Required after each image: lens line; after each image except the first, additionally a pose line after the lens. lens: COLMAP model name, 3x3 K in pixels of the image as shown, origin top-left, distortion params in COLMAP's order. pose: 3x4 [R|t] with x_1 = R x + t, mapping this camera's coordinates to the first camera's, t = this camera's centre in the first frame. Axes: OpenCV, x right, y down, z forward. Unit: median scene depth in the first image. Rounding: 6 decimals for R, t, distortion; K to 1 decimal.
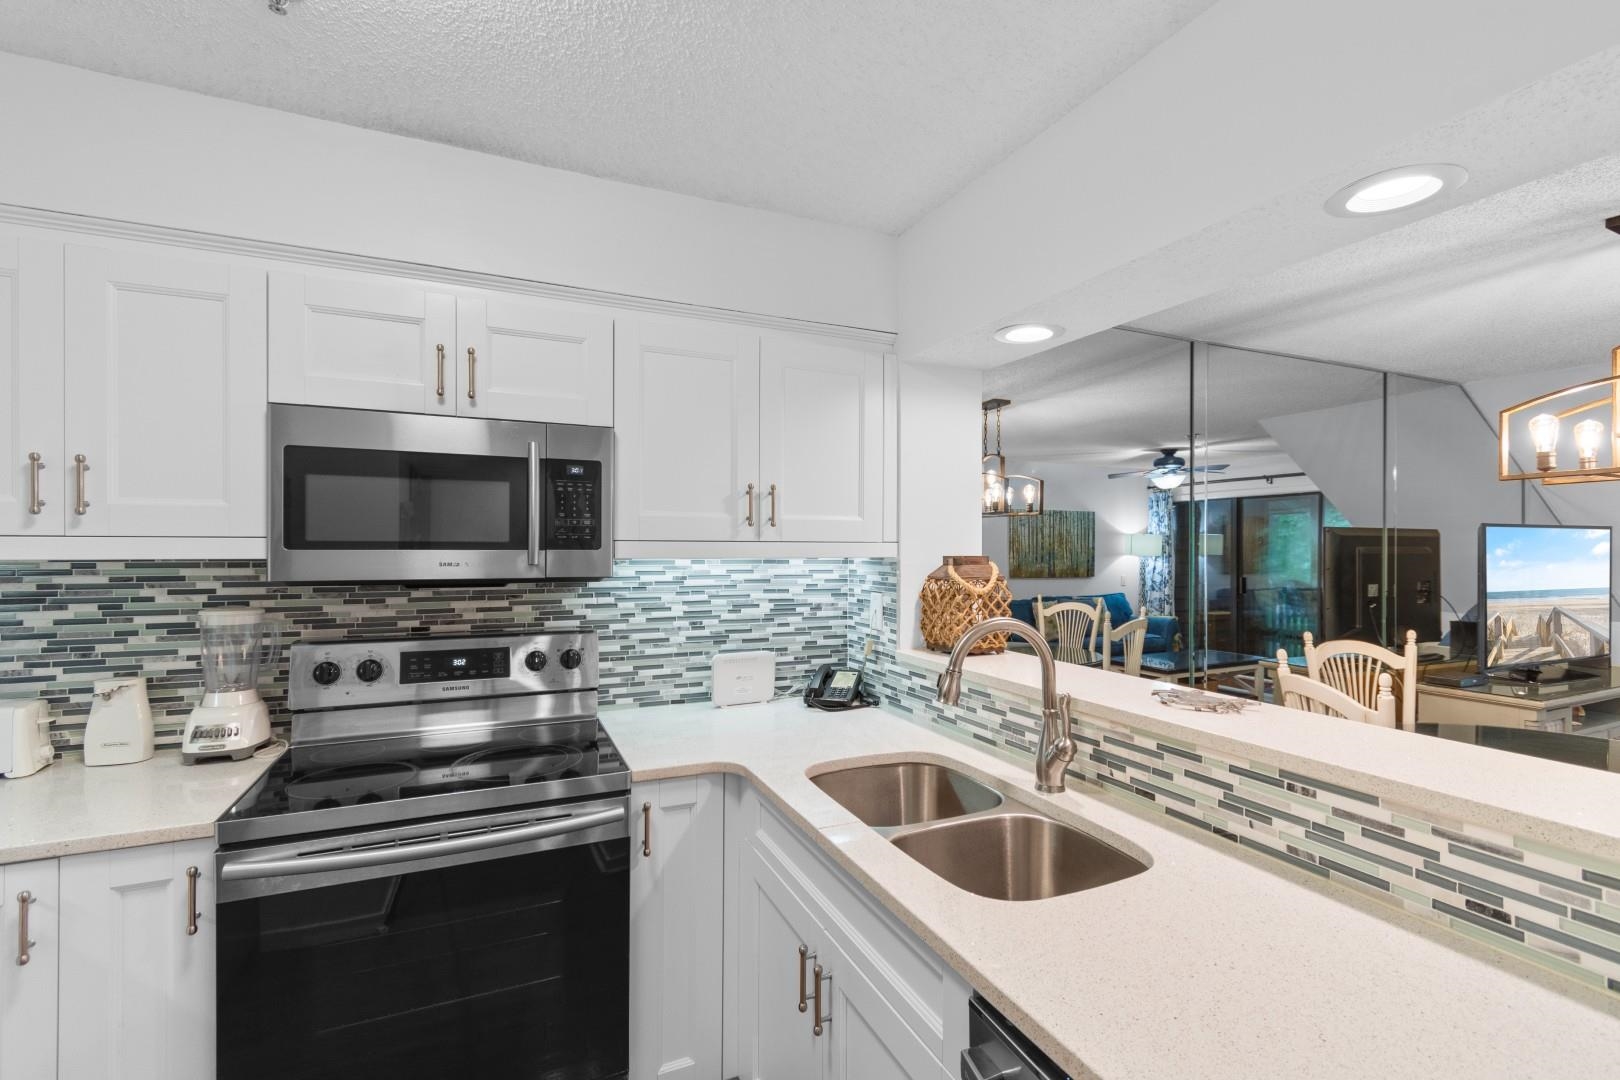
lens RADIAL K [[725.5, 0, 824.3], [0, 725.5, 550.9], [0, 0, 1]] dist [0.007547, -0.003308]
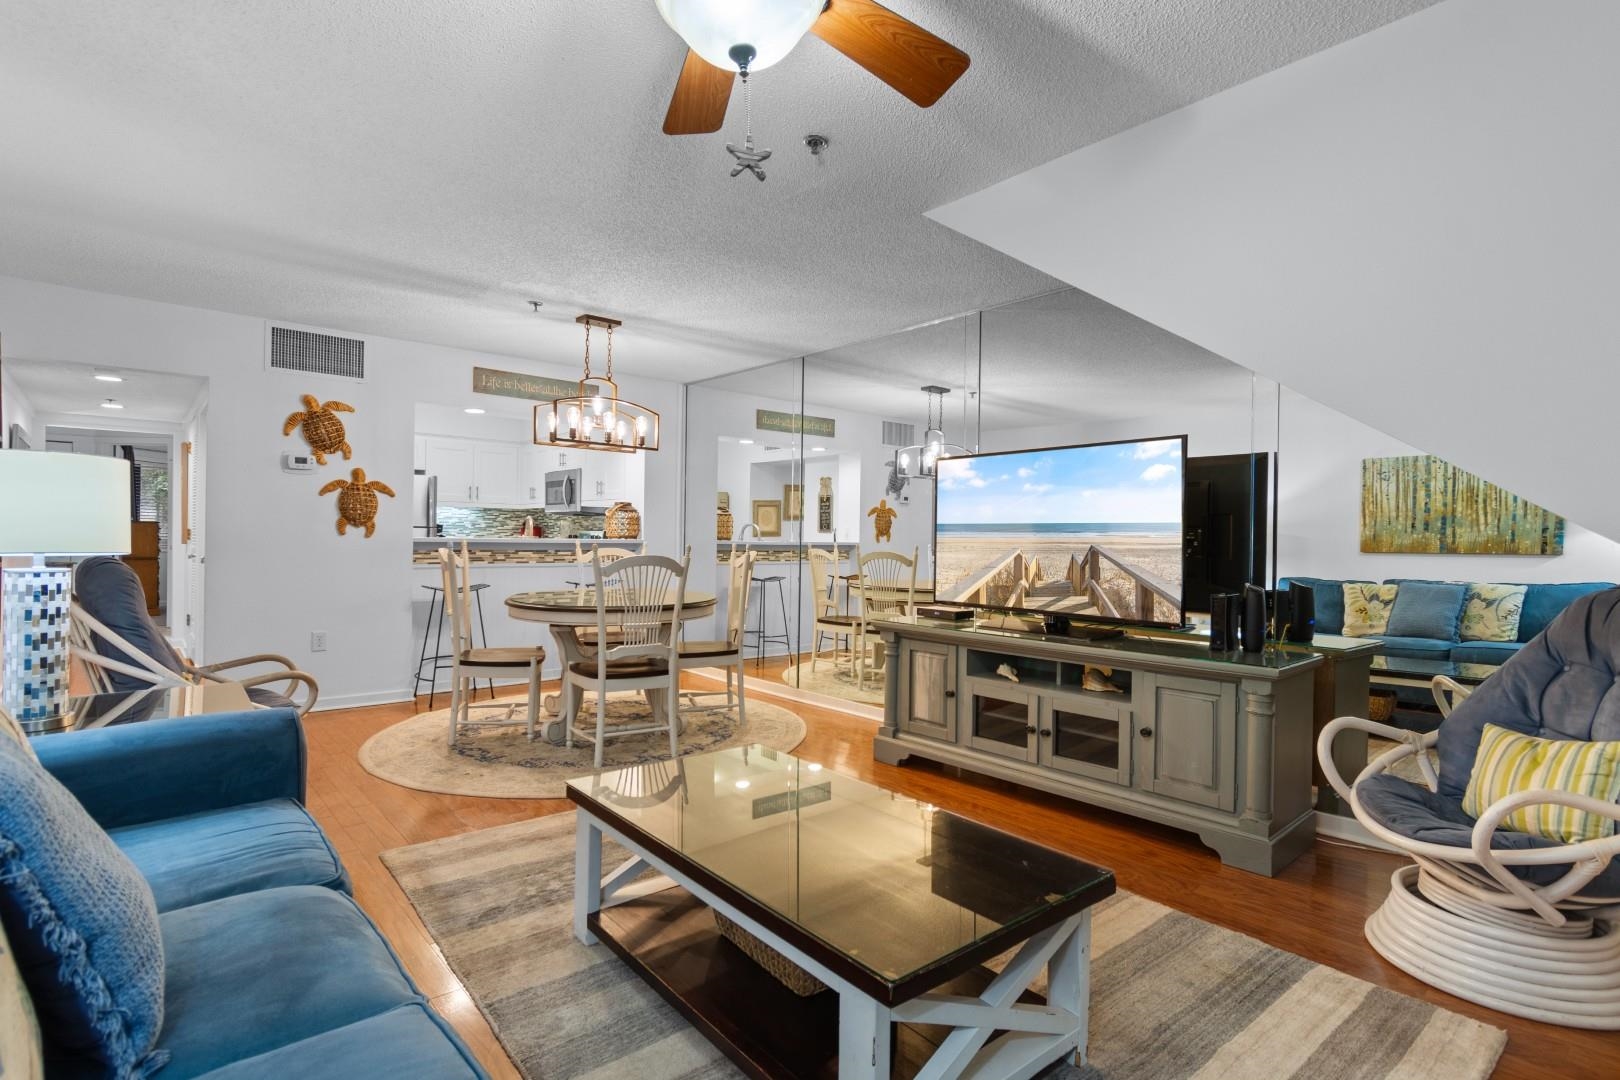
lens RADIAL K [[792.1, 0, 819.1], [0, 792.1, 533.5], [0, 0, 1]] dist [-0.006019, 0.000379]
pose [[0.293886, -0.000370, -0.955840, 3.797326], [-0.017007, 0.999840, -0.005617, 0.146911], [0.955689, 0.017906, 0.293833, 1.021508]]
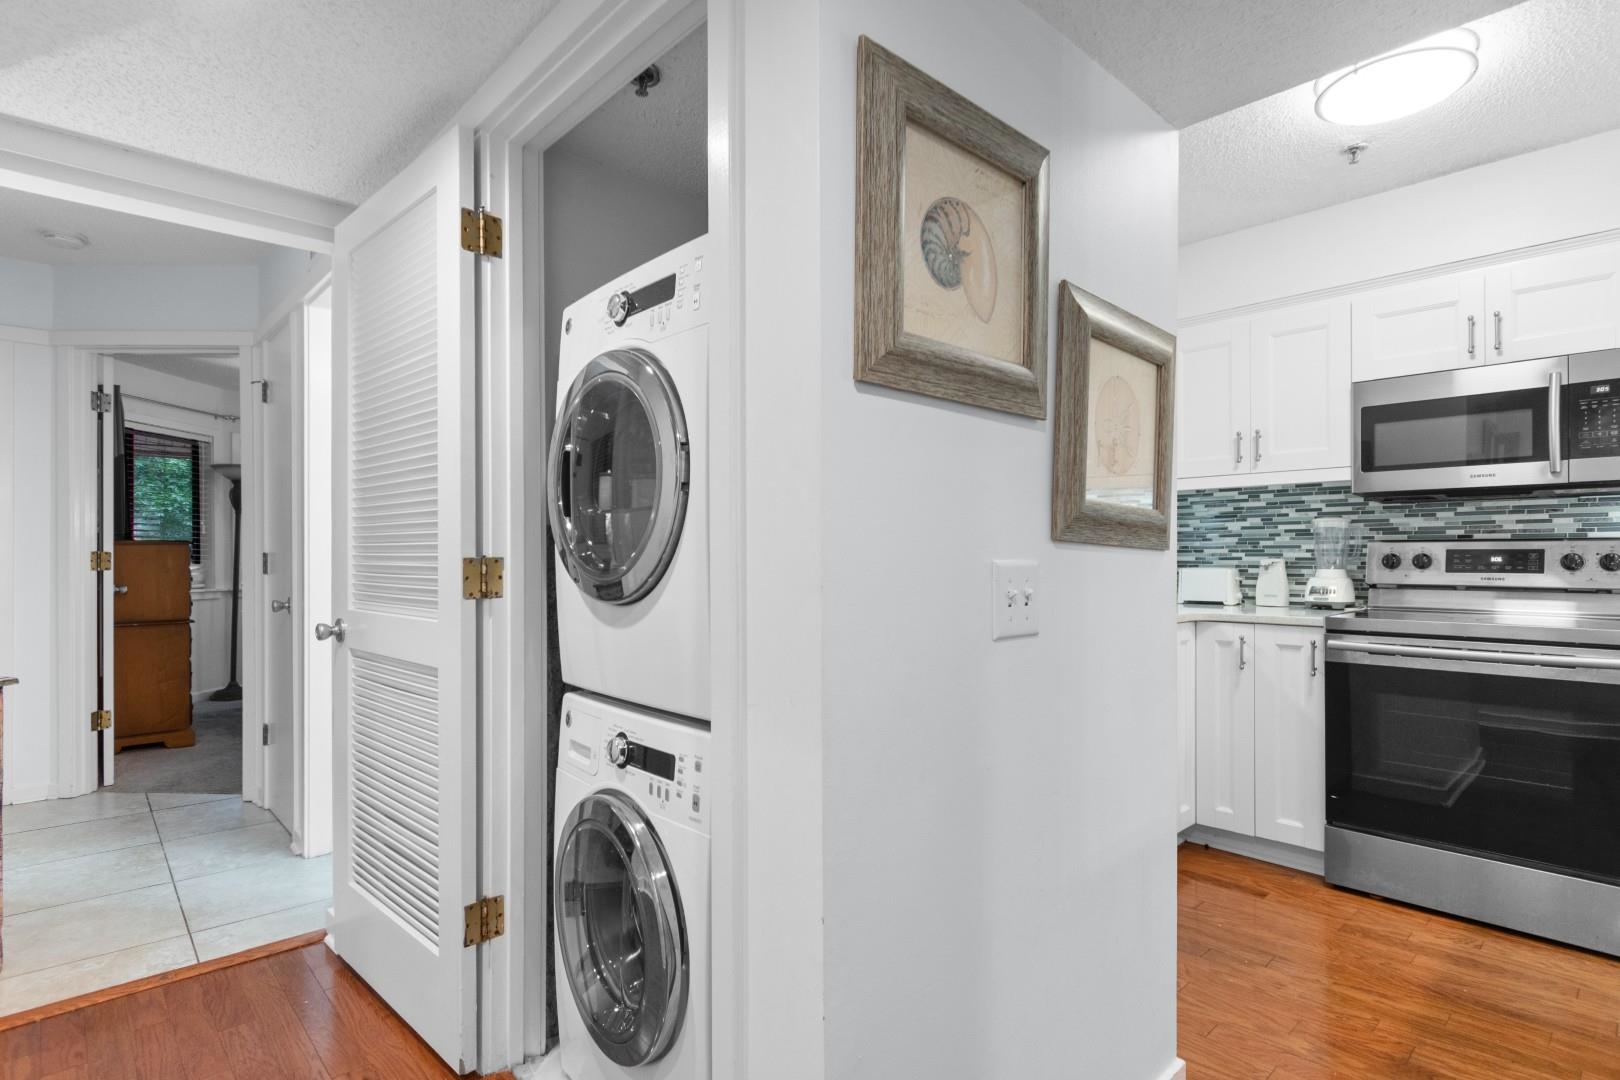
lens RADIAL K [[814.0, 0, 811.5], [0, 814.0, 552.6], [0, 0, 1]] dist [0.004047, -0.004554]
pose [[0.317643, -0.002850, -0.948206, 0.493392], [0.002165, 0.999995, -0.002281, 0.151546], [0.948208, -0.001328, 0.317648, -0.617705]]
